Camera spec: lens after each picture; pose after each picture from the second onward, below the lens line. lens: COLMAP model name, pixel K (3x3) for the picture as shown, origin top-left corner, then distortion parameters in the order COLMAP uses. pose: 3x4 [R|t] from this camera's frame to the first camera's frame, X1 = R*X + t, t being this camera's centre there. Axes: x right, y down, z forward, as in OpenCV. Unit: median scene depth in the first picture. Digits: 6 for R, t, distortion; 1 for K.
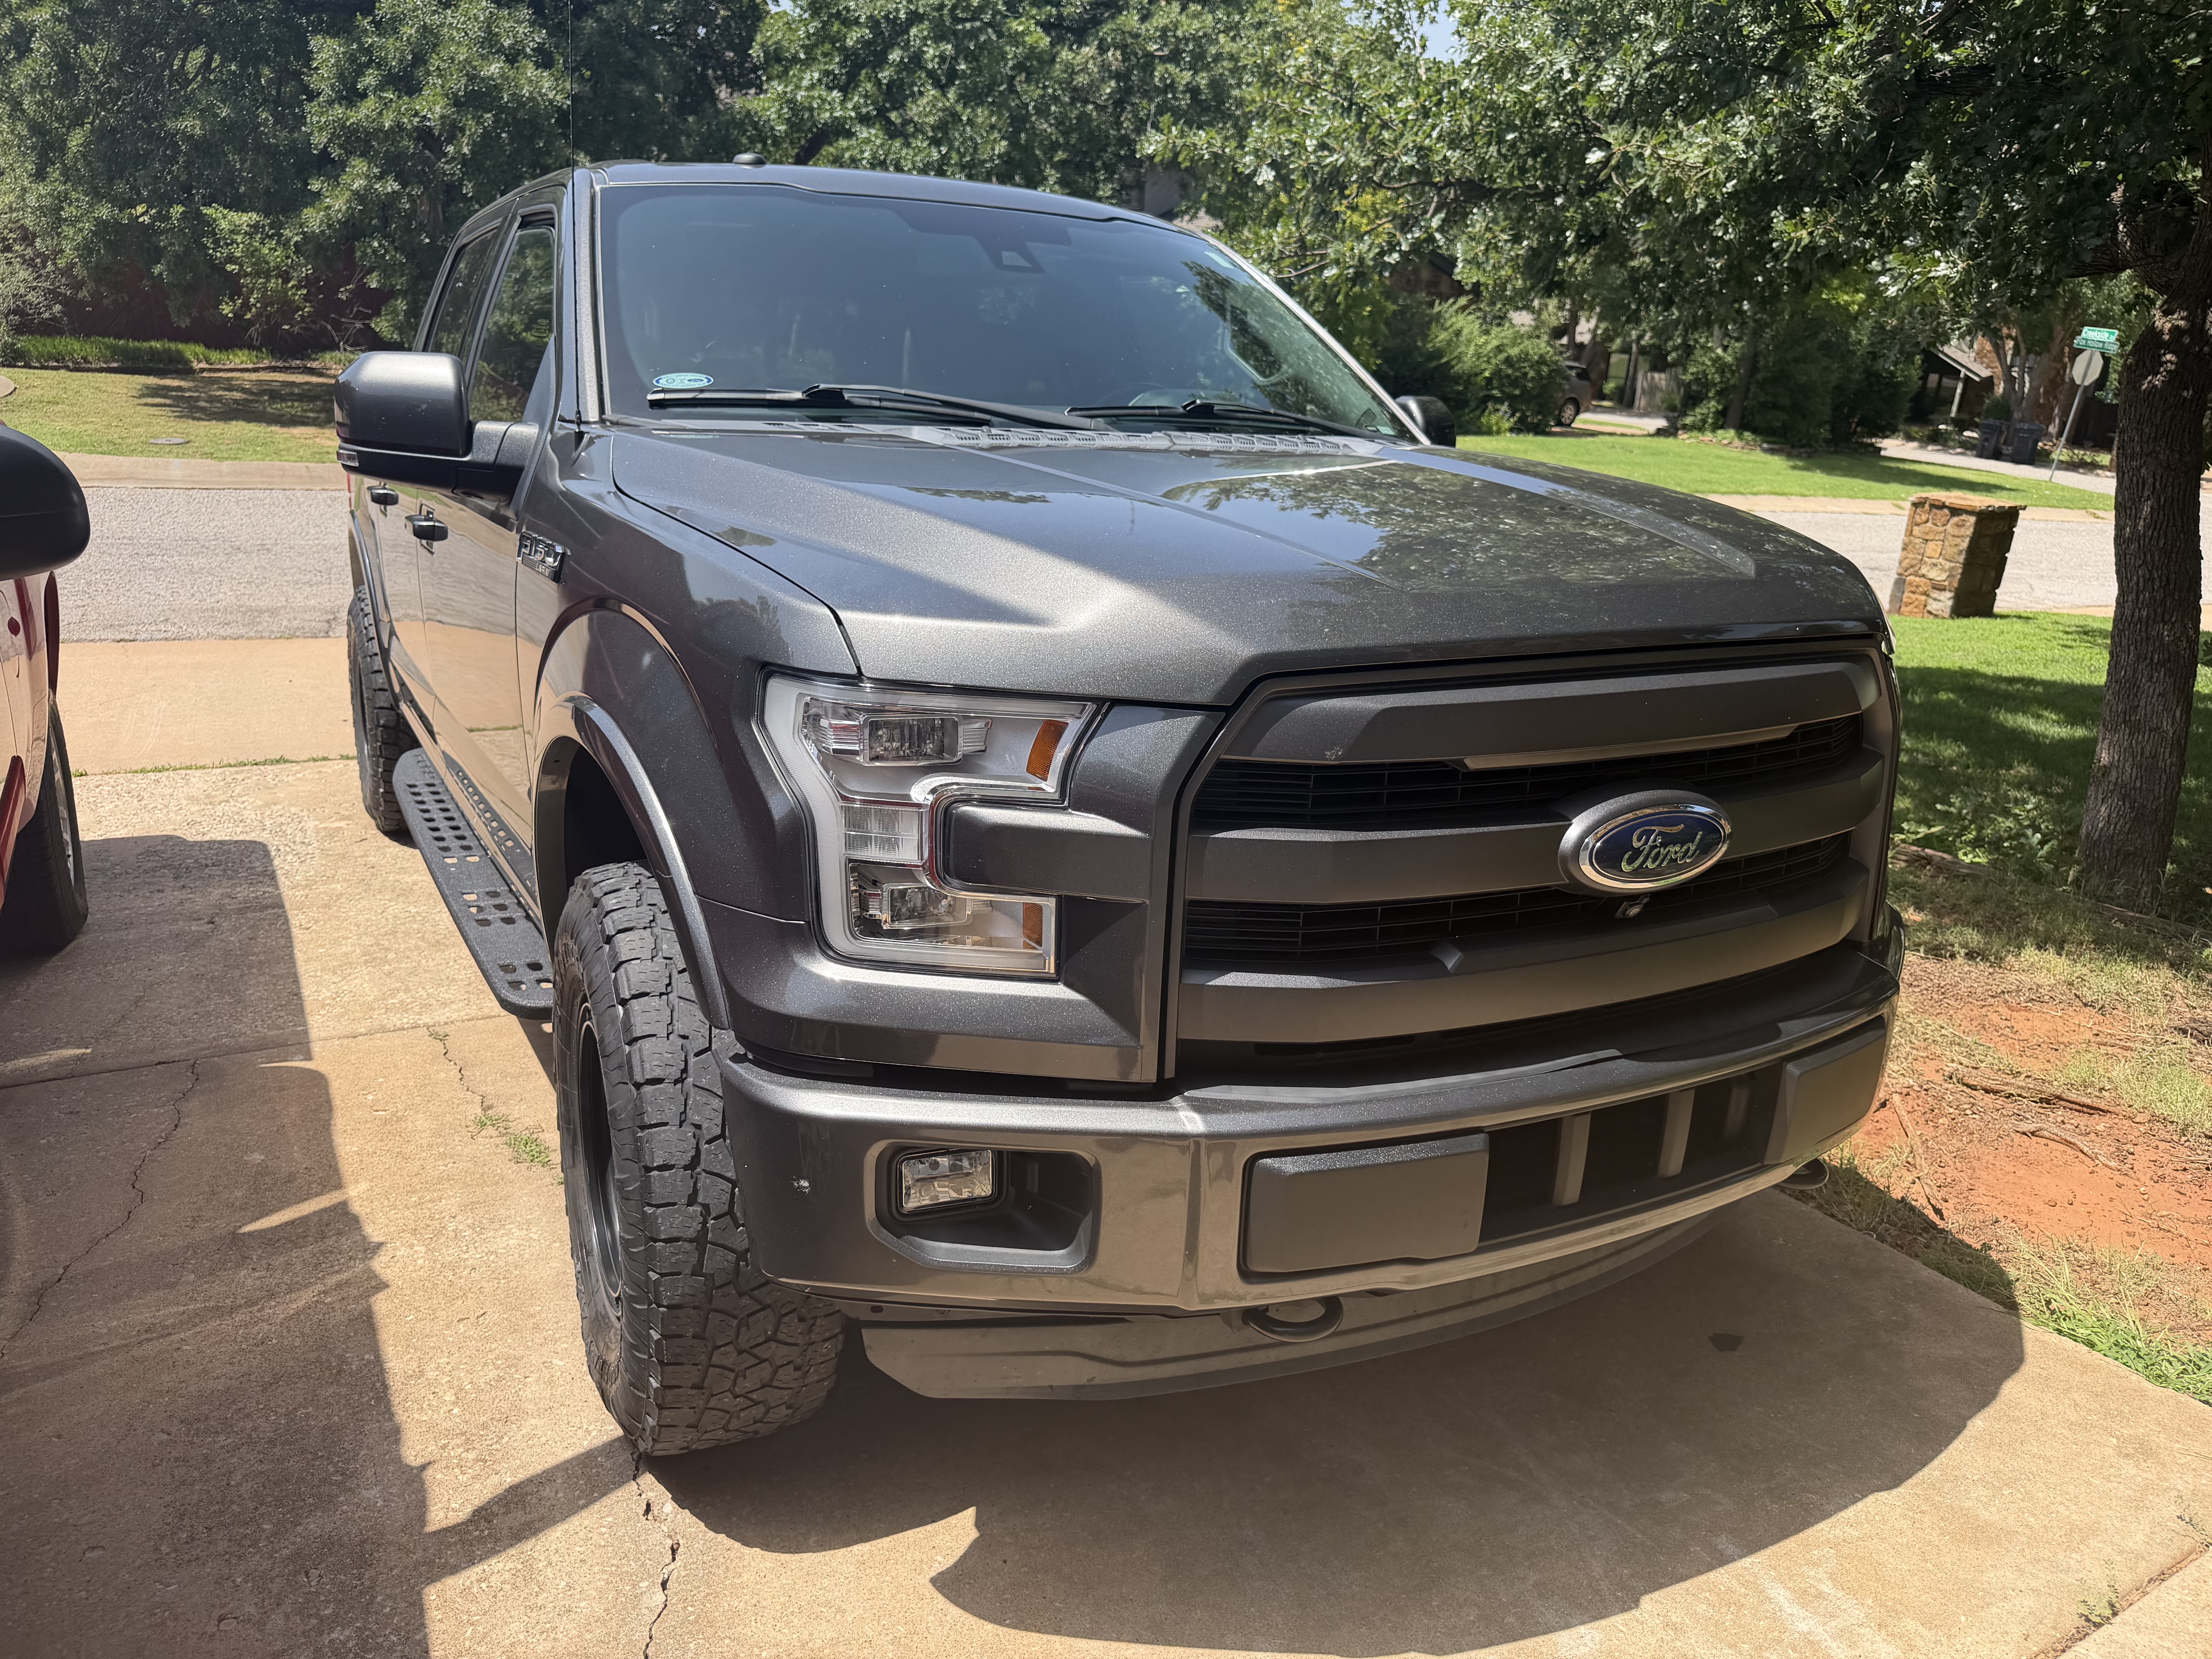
lens RADIAL K [[1536.5, 0, 1106.0], [0, 1536.5, 829.5], [0, 0, 1]] dist [0.003297, 0.003258]
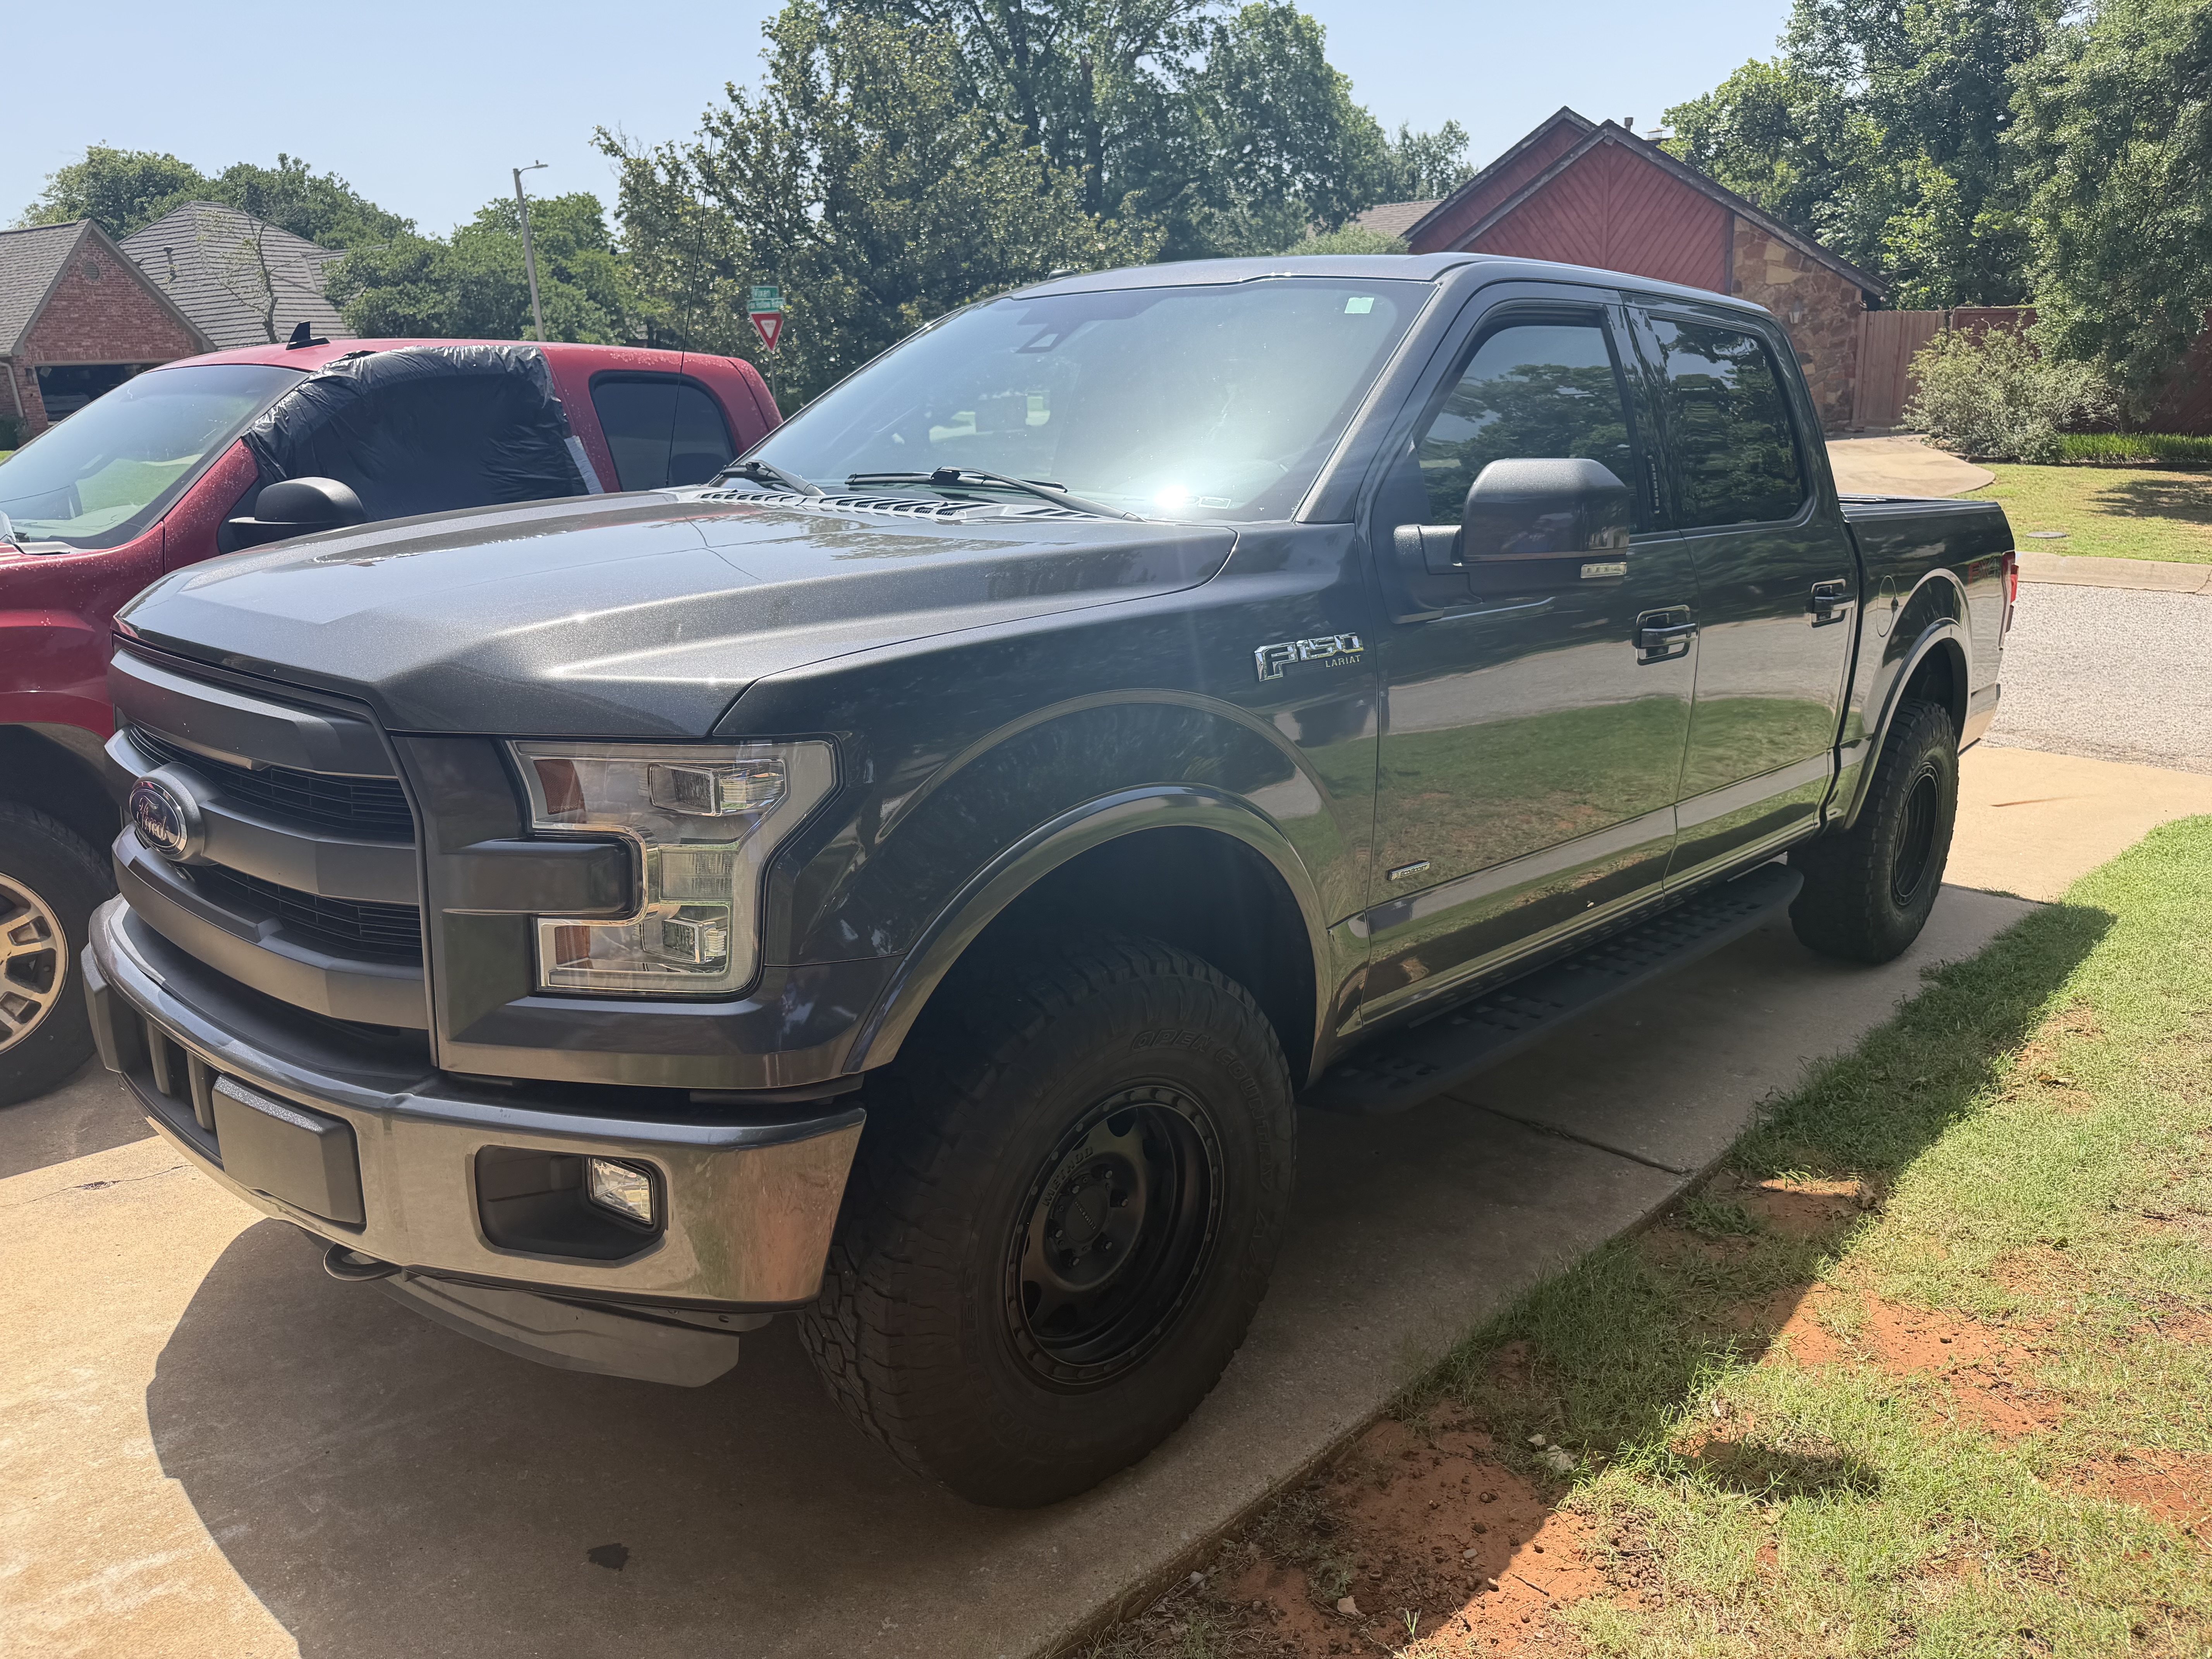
lens RADIAL K [[1536.5, 0, 1106.0], [0, 1536.5, 829.5], [0, 0, 1]] dist [0.003297, 0.003258]
pose [[0.332386, 0.207227, -0.920096, 1.103923], [-0.261369, 0.957593, 0.121252, -0.212581], [0.906204, 0.200182, 0.372453, 0.782197]]
